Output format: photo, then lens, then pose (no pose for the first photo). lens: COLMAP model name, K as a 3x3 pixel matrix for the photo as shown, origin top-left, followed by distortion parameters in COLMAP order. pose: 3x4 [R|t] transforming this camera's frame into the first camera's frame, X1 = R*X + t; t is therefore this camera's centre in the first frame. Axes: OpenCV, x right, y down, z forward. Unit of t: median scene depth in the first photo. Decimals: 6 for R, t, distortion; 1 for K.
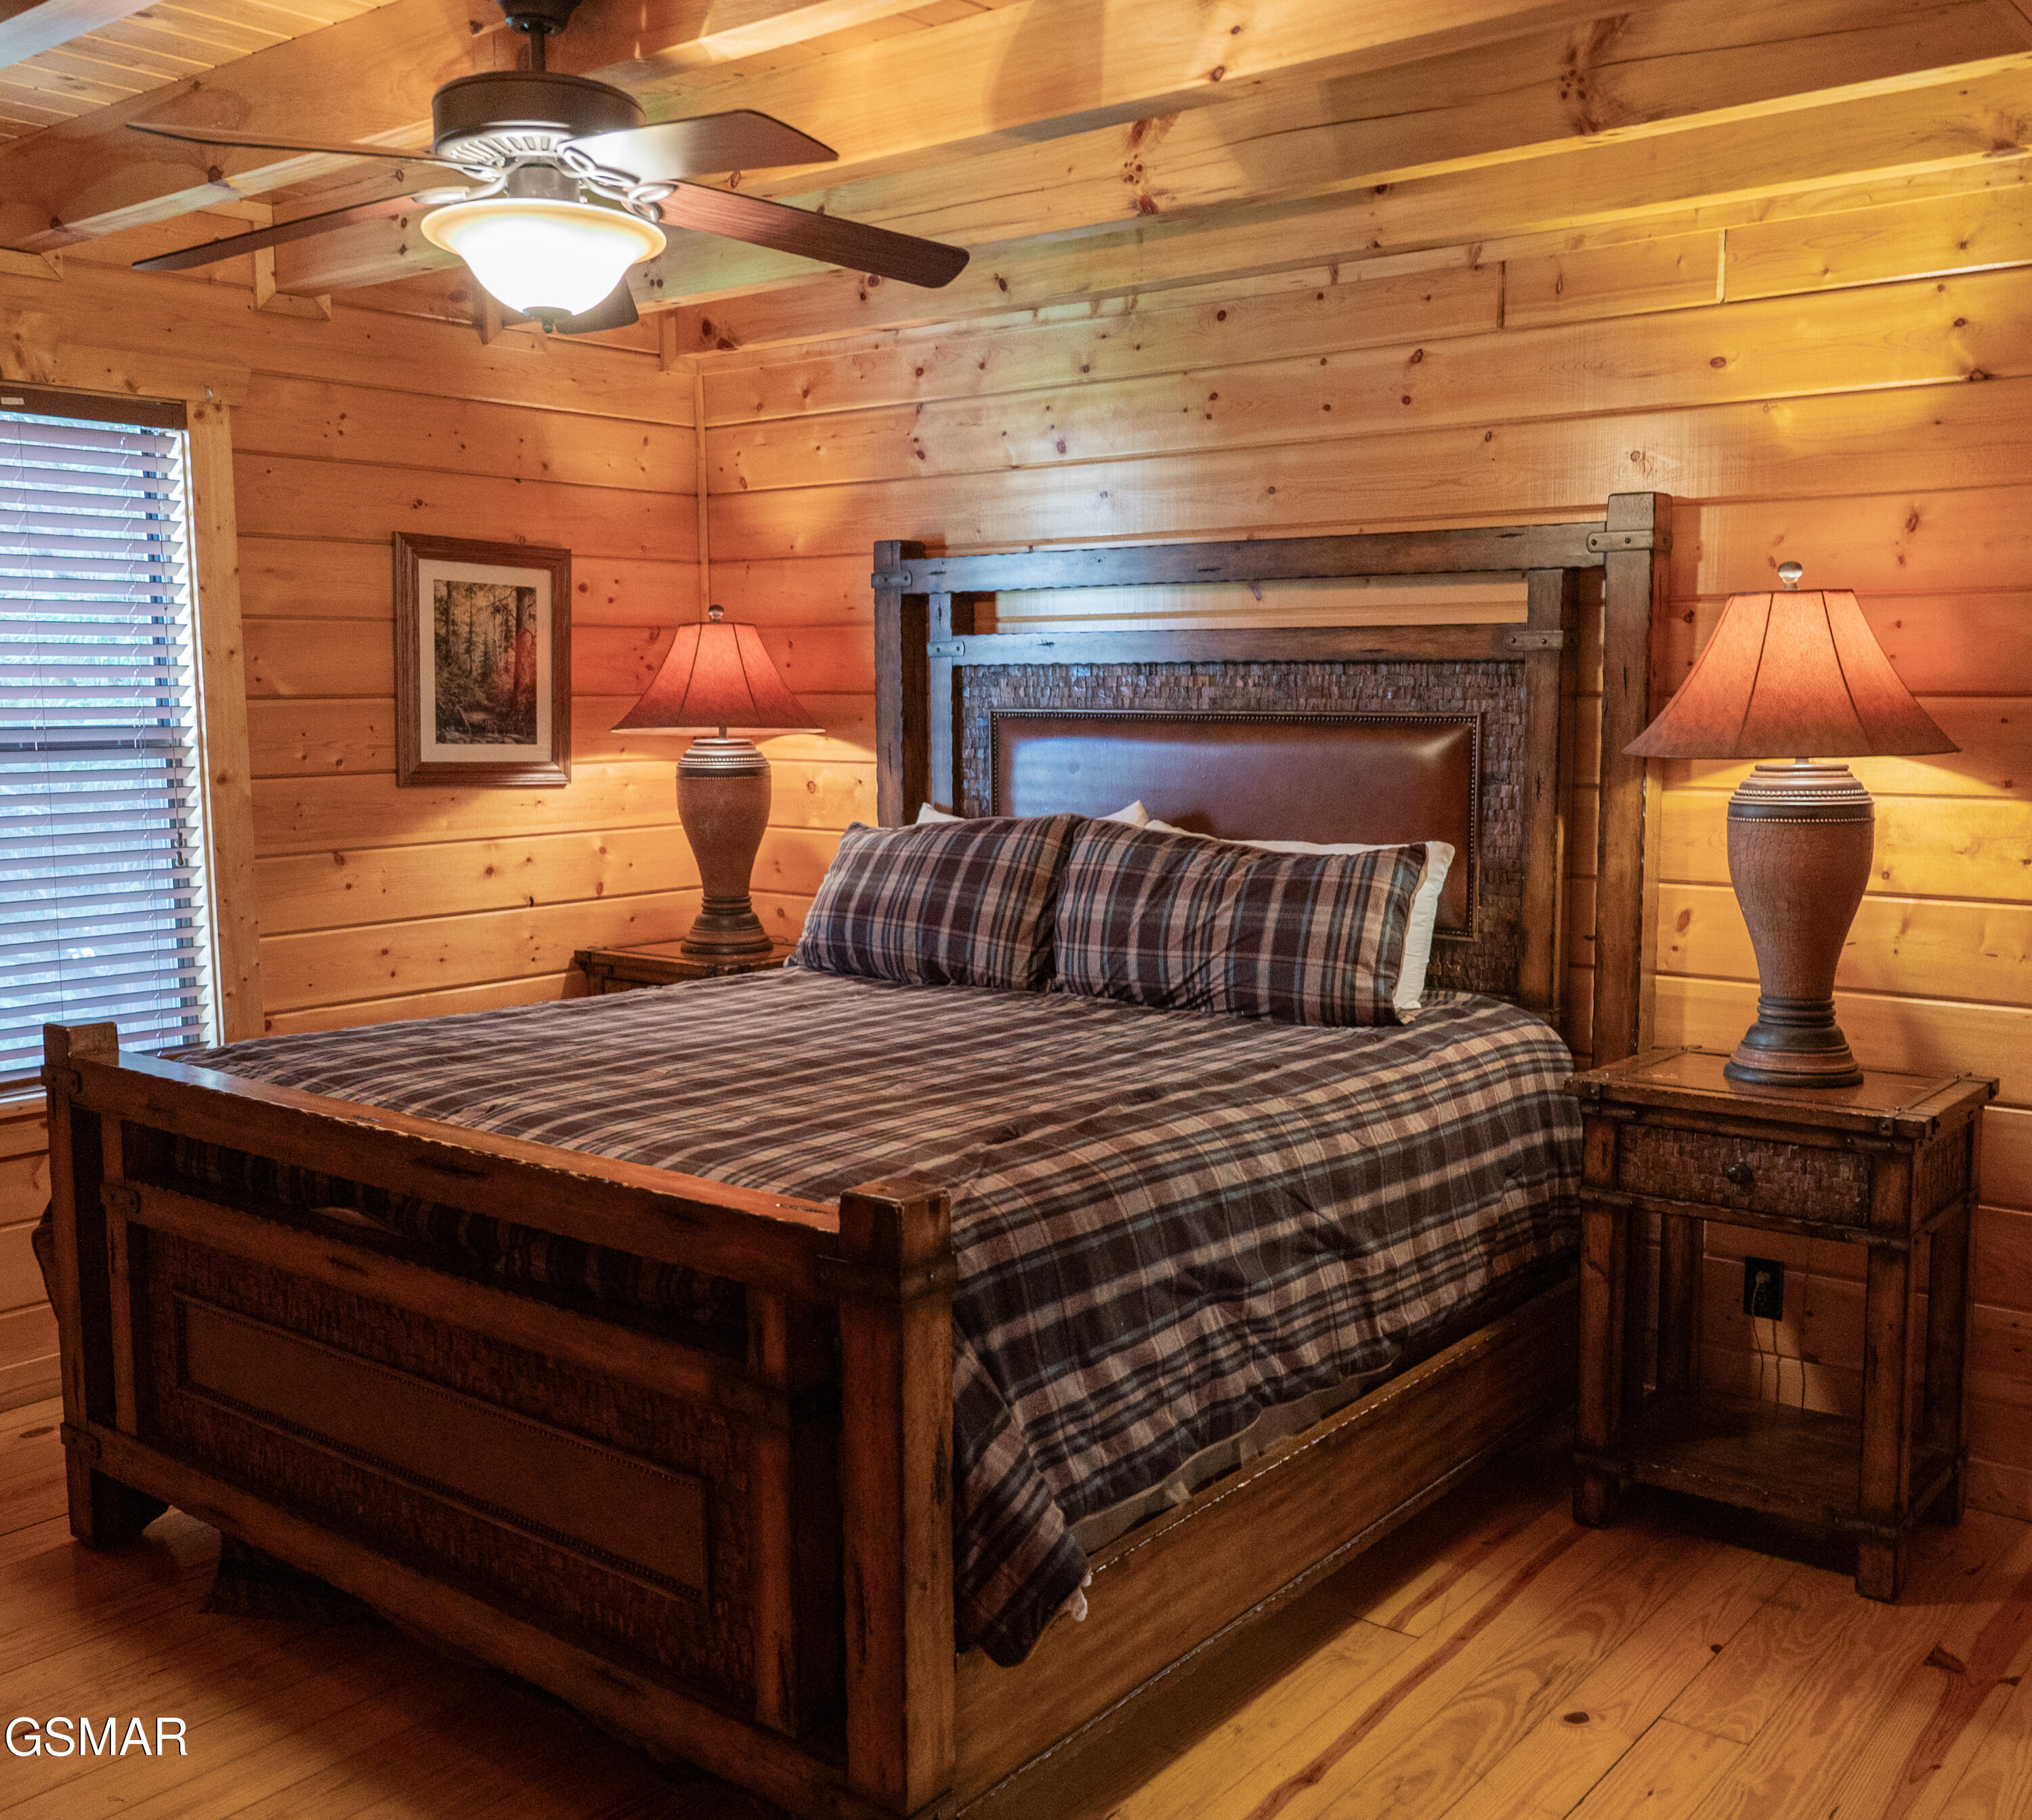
lens RADIAL K [[1992.2, 0, 1016.0], [0, 1992.2, 910.0], [0, 0, 1]] dist [-0.009342, -0.000443]
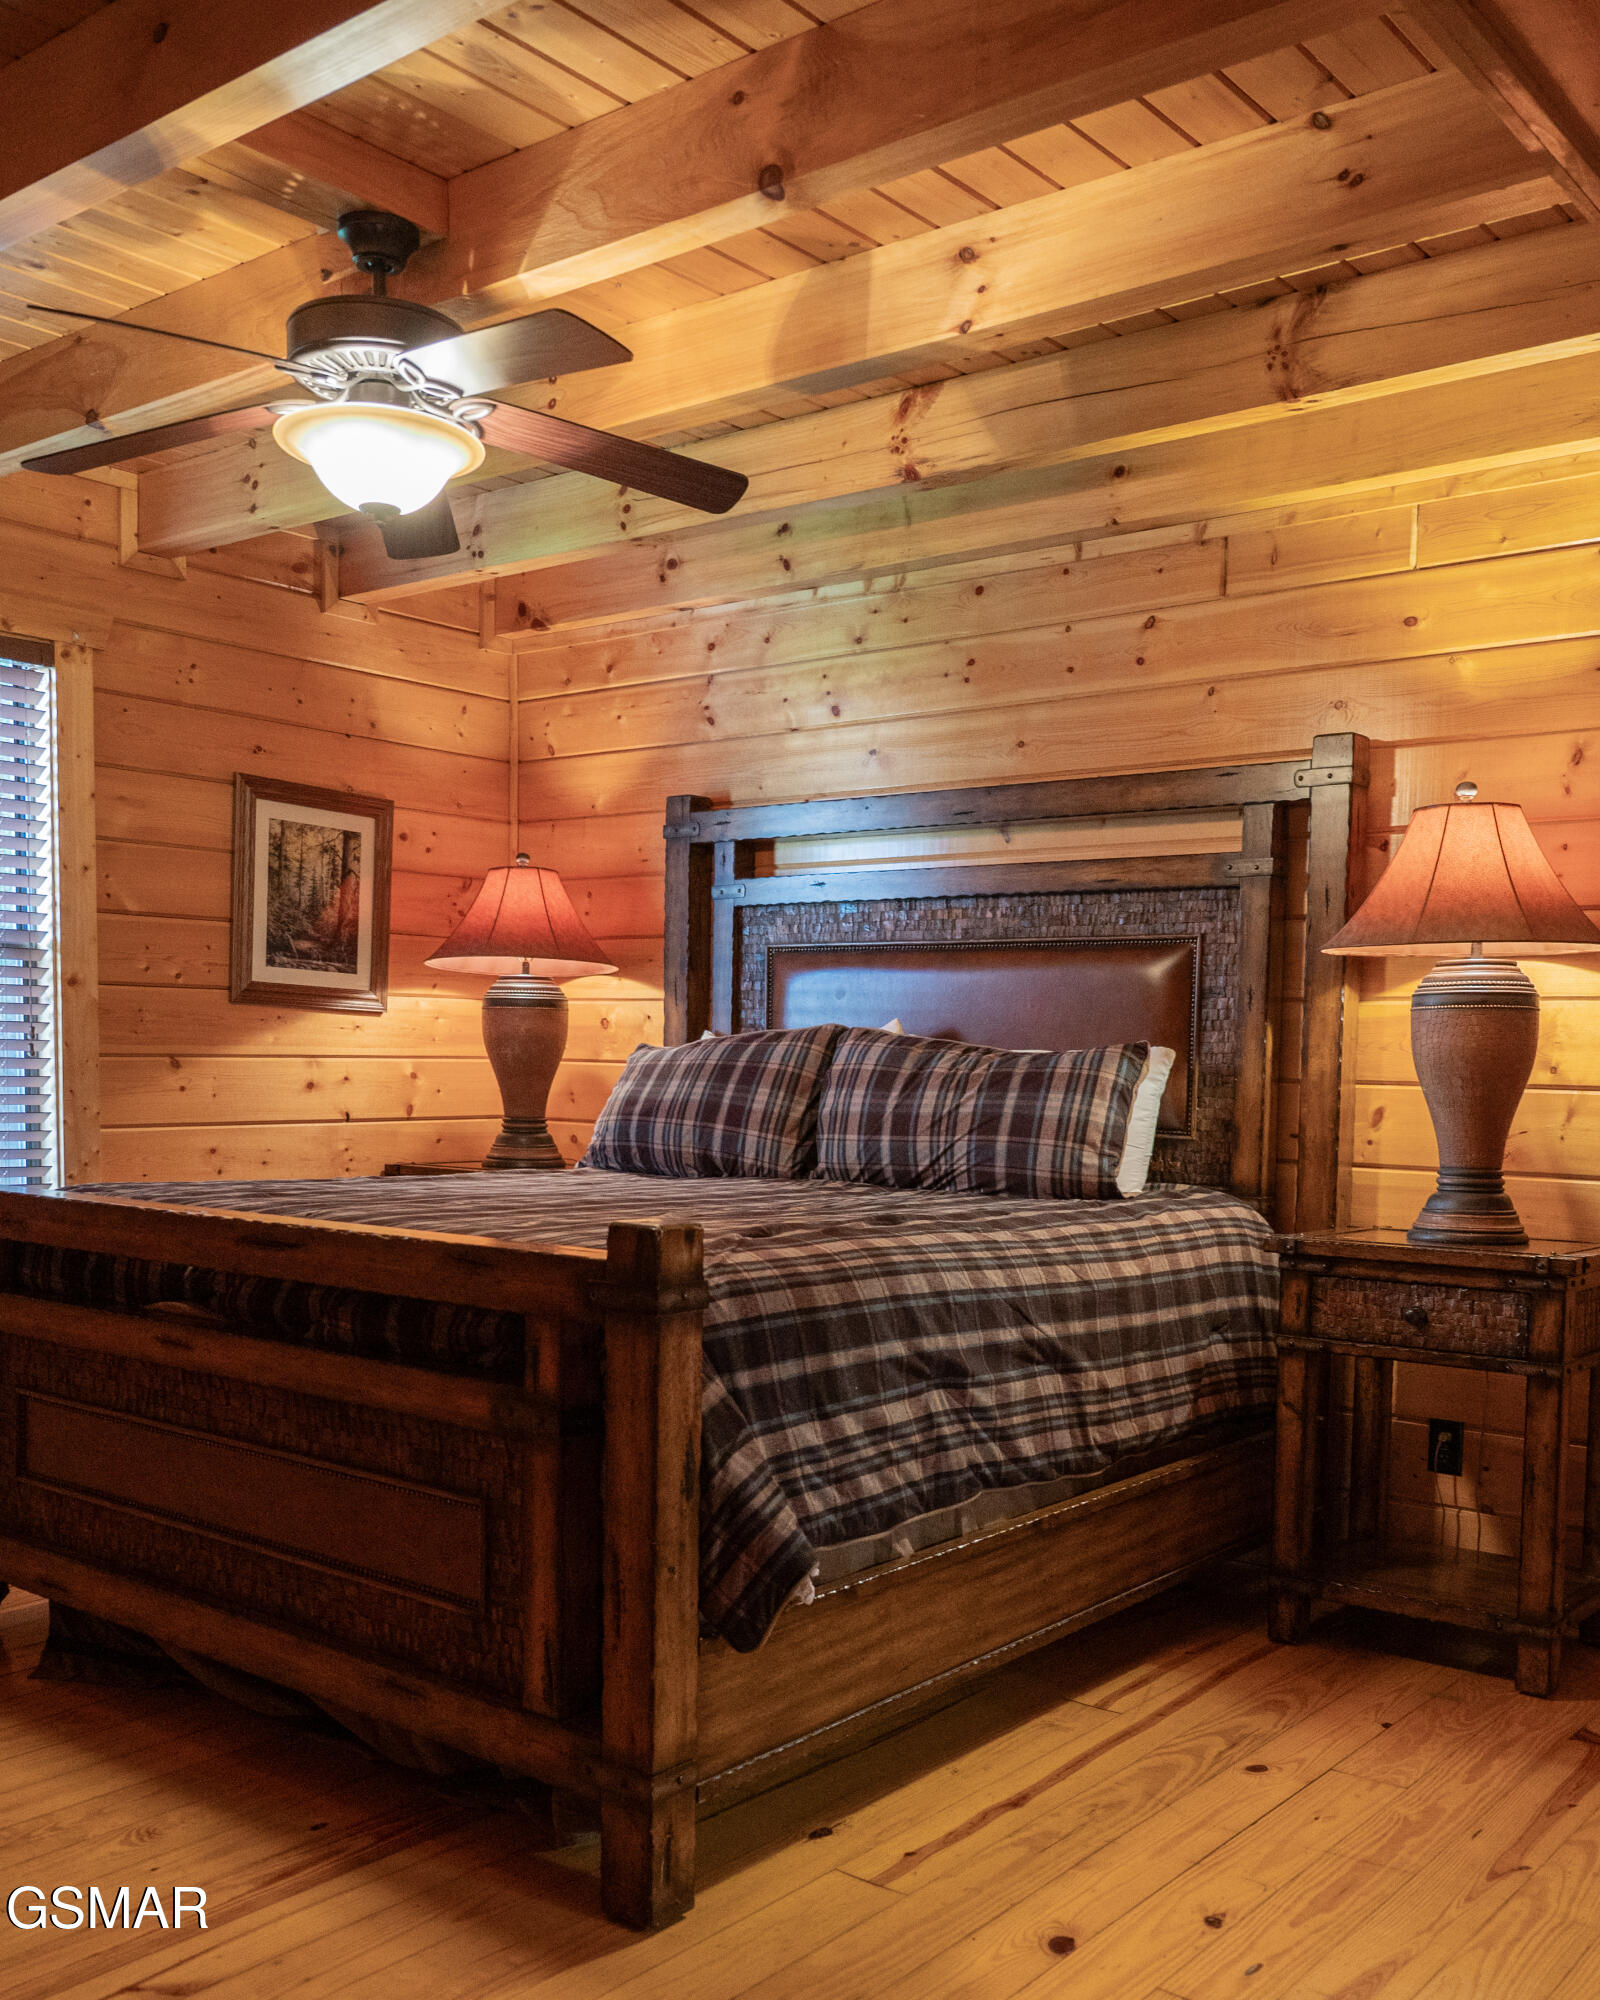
lens RADIAL K [[1882.0, 0, 815.5], [0, 1882.0, 1177.8], [0, 0, 1]] dist [-0.008438, -0.007254]
pose [[0.999720, 0.023081, 0.005160, 0.014862], [-0.022841, 0.998832, -0.042573, 0.092771], [-0.006136, 0.042443, 0.999080, -0.054049]]
